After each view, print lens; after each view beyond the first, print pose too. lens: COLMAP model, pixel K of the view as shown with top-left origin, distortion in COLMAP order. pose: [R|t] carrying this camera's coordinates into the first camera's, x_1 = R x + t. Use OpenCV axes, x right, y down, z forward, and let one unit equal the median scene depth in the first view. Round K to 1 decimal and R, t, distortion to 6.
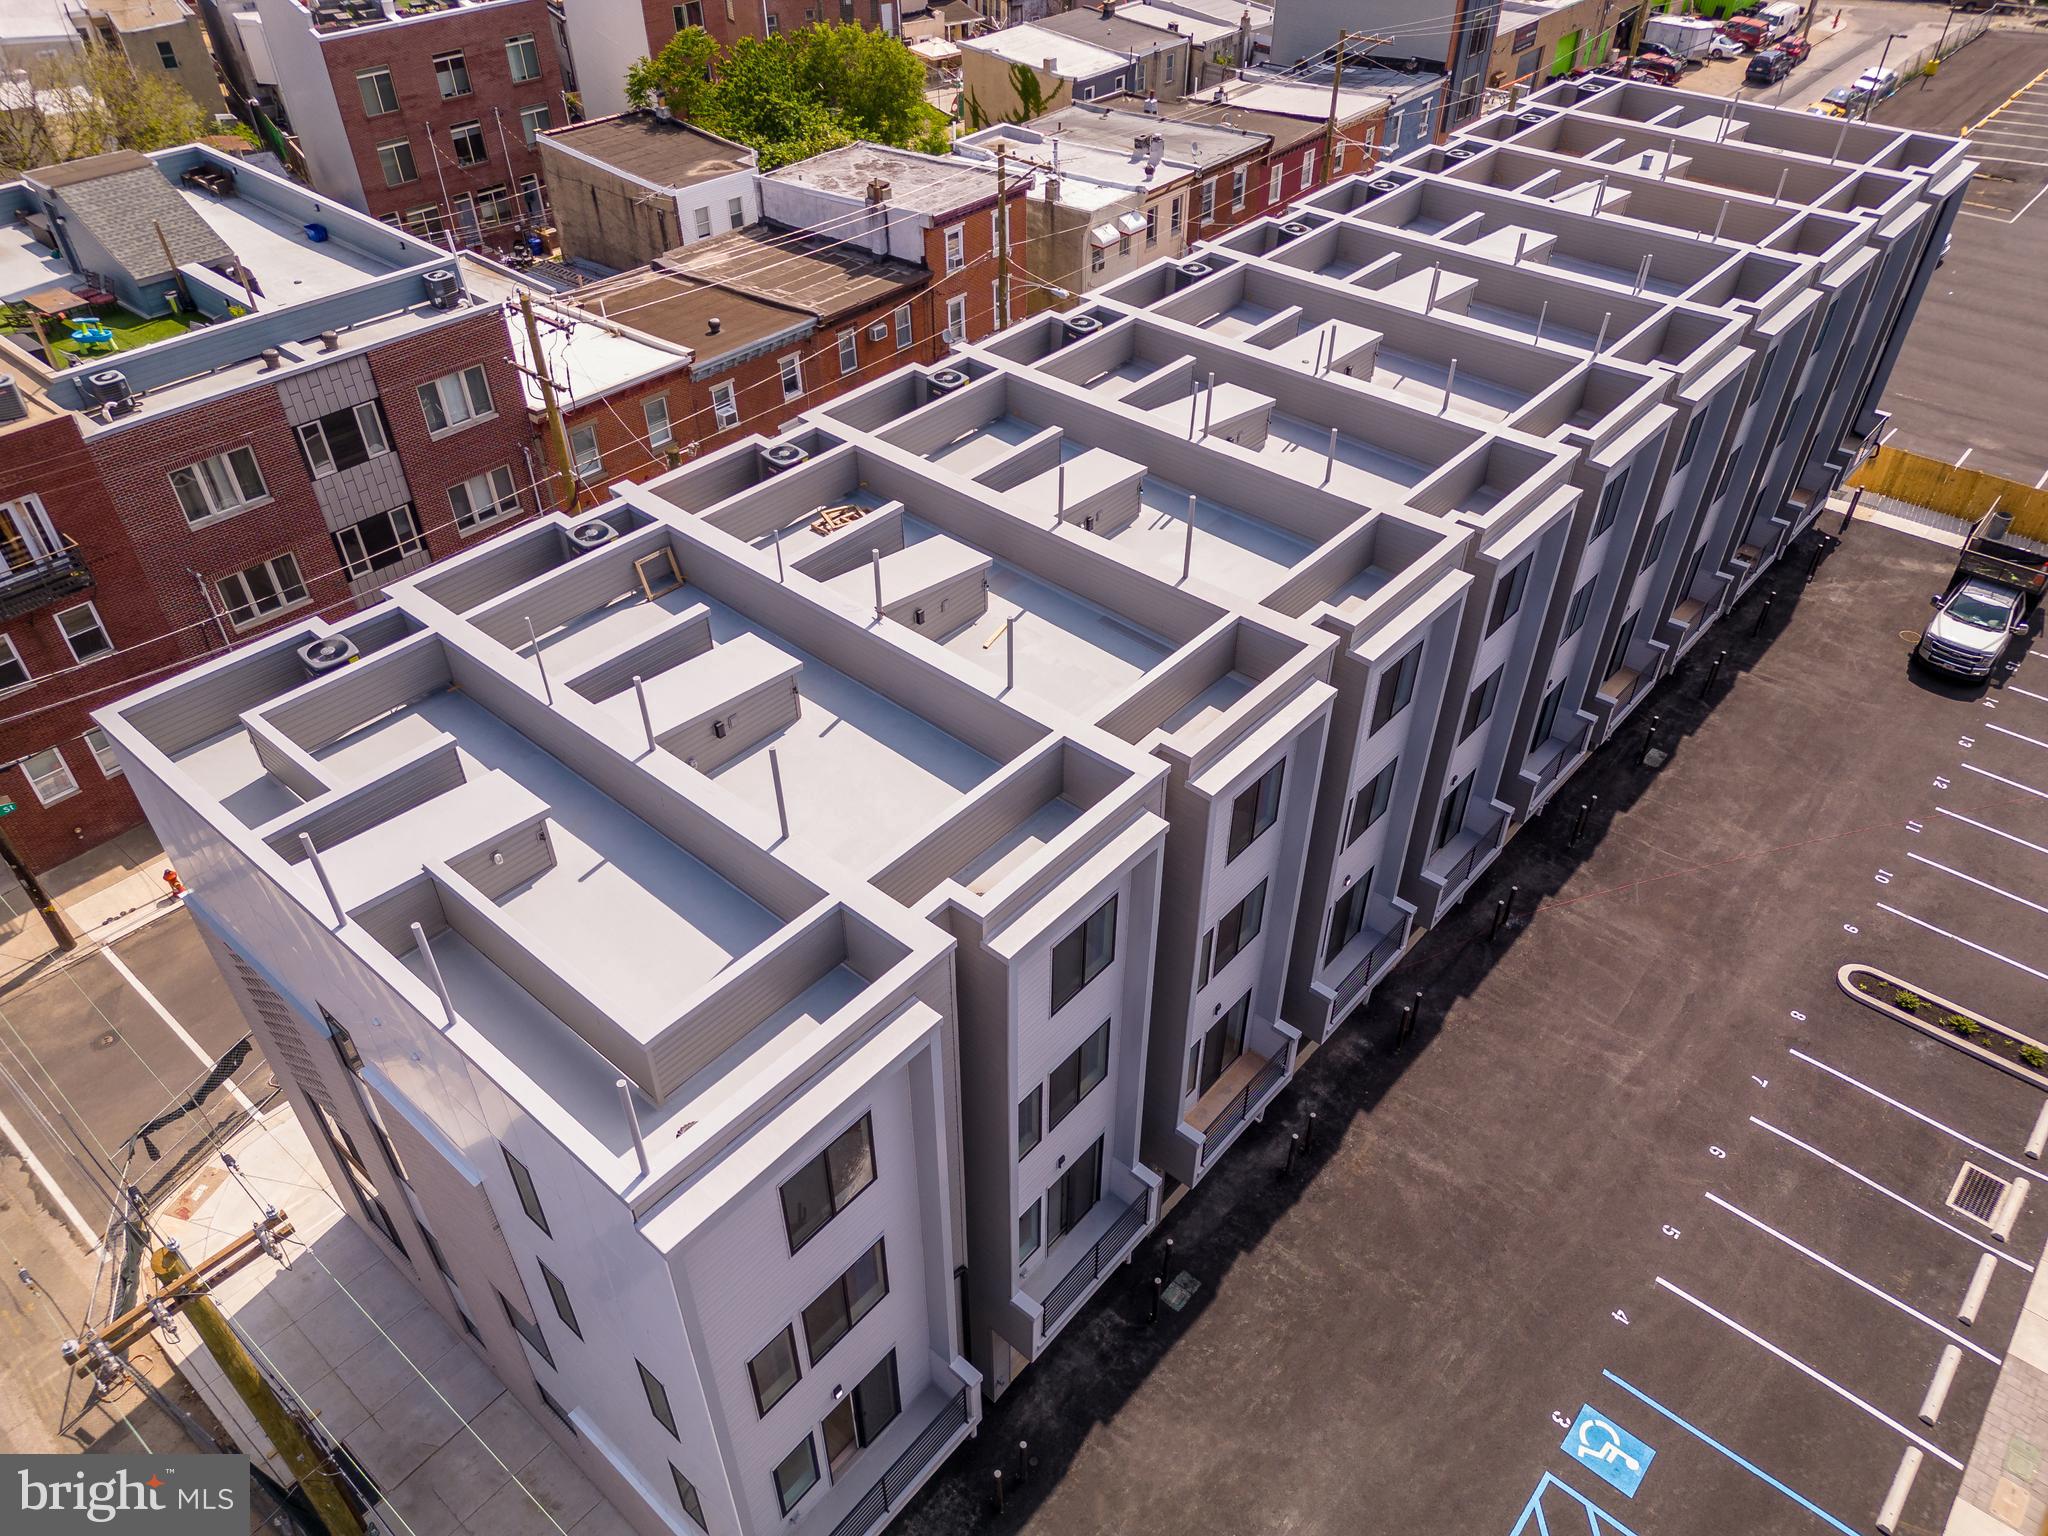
lens RADIAL K [[1432.4, 0, 1026.8], [0, 1432.4, 786.6], [0, 0, 1]] dist [0.073924, -0.045236]
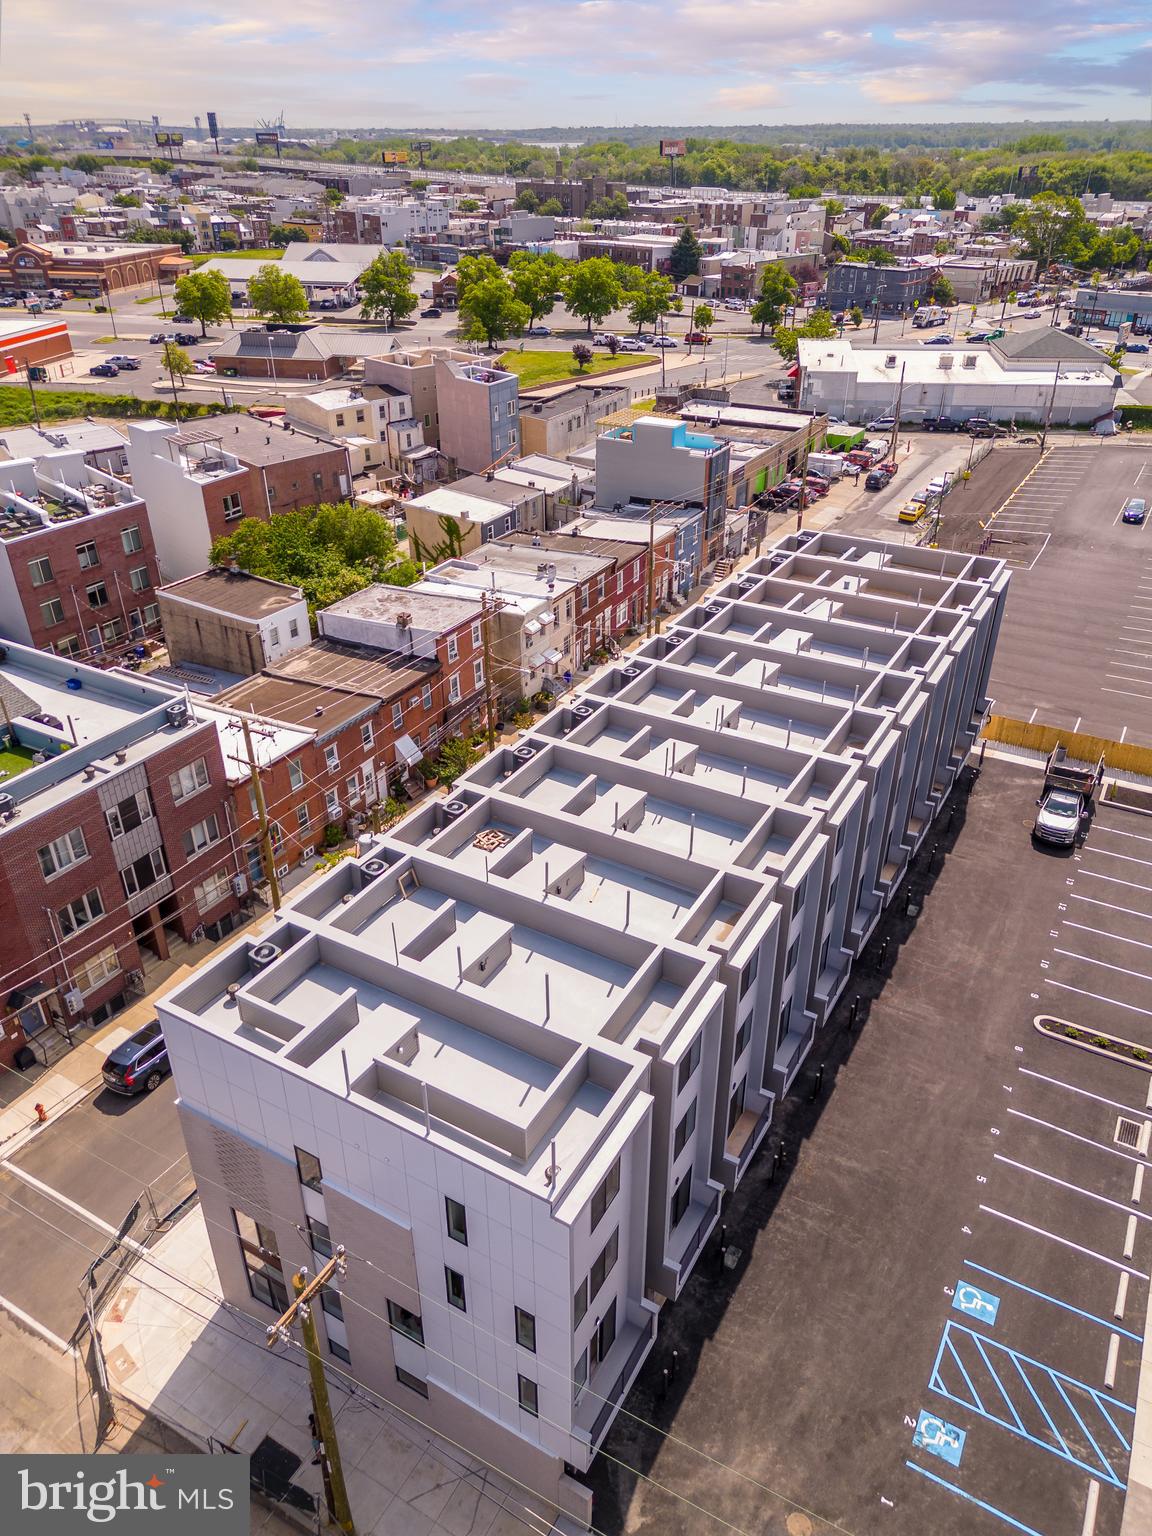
lens RADIAL K [[1083.8, 0, 580.6], [0, 1083.8, 773.3], [0, 0, 1]] dist [0.071277, -0.041087]
pose [[0.980999, -0.099564, 0.166519, -0.172609], [0.126168, 0.979396, -0.157687, -0.026822], [-0.147388, 0.175700, 0.973348, -0.266731]]
